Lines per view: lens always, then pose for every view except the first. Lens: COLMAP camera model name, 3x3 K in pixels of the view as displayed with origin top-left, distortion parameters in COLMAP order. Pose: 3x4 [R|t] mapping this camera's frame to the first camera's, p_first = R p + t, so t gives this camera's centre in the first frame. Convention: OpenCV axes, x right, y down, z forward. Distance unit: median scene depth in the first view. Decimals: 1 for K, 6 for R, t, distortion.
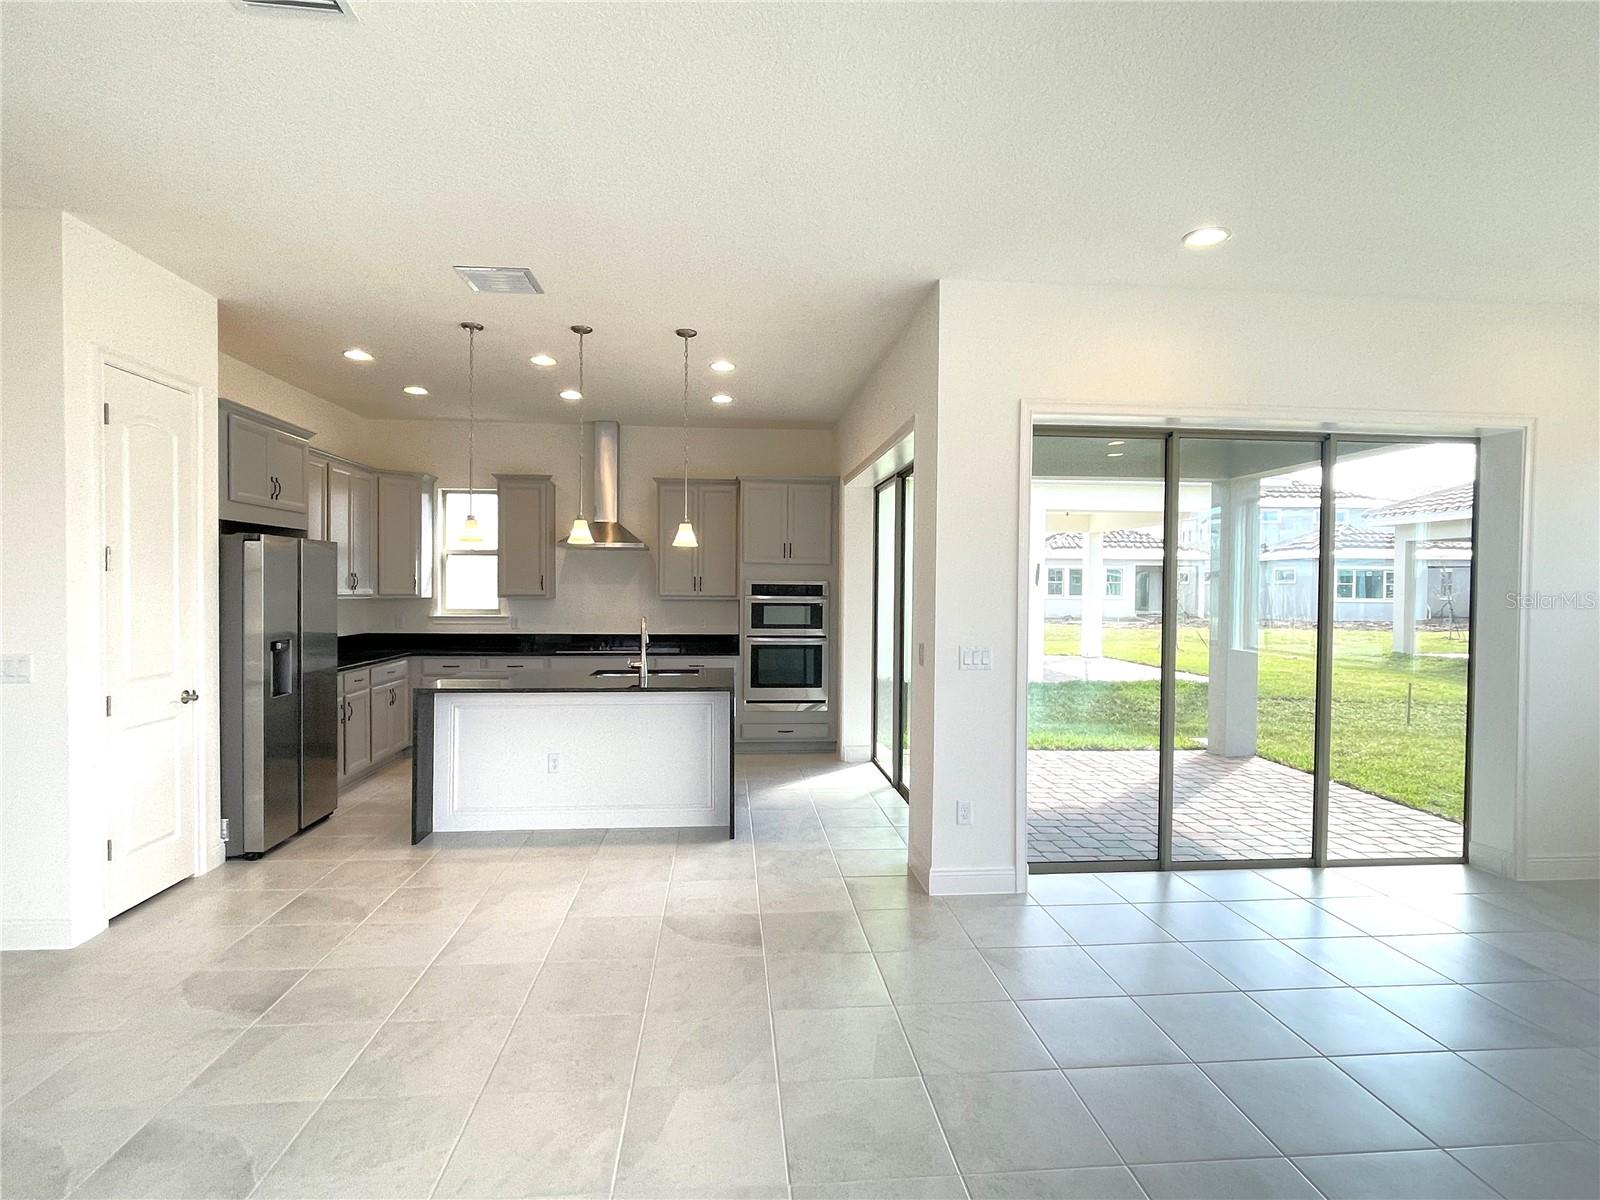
lens RADIAL K [[847.1, 0, 800.0], [0, 847.1, 600.0], [0, 0, 1]] dist [-0.001337, 0.000052]
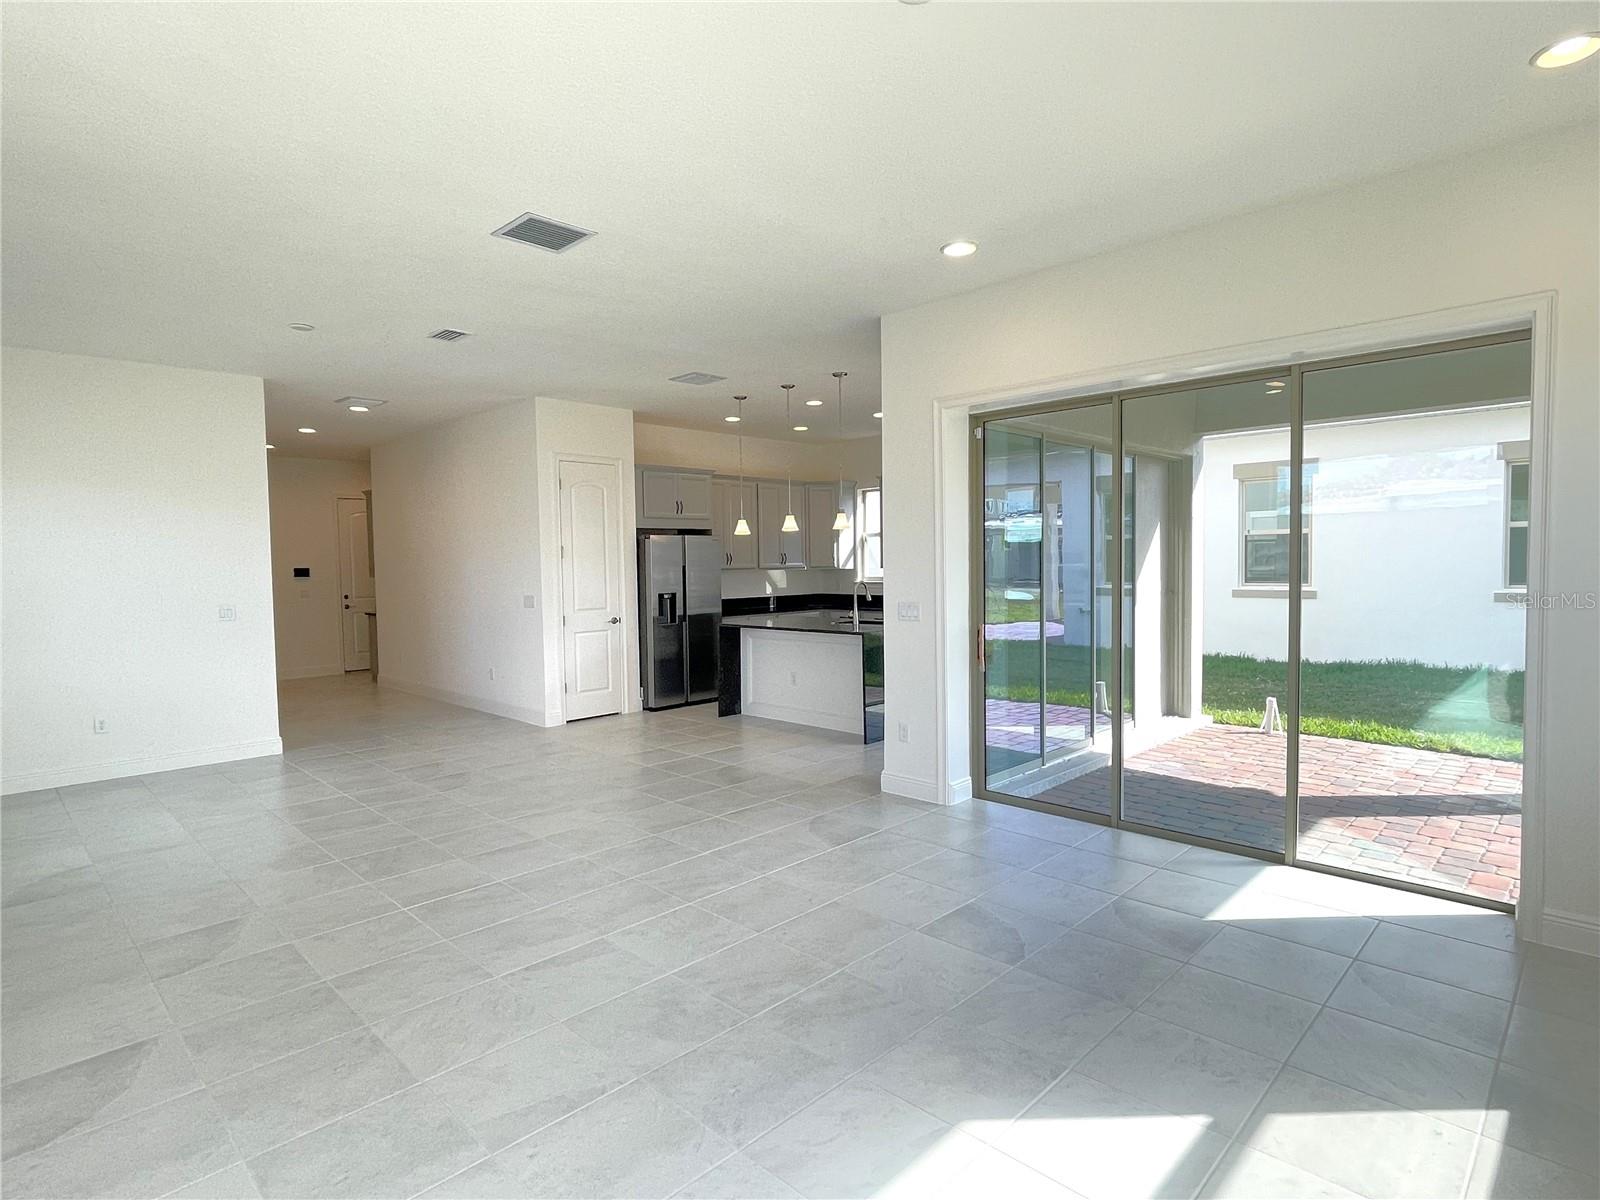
lens RADIAL K [[847.1, 0, 800.0], [0, 847.1, 600.0], [0, 0, 1]] dist [-0.001337, 0.000052]
pose [[0.643620, 0.016340, -0.765171, 0.953425], [0.009481, 0.999525, 0.029319, 0.011274], [0.765287, -0.026125, 0.643159, 0.057847]]
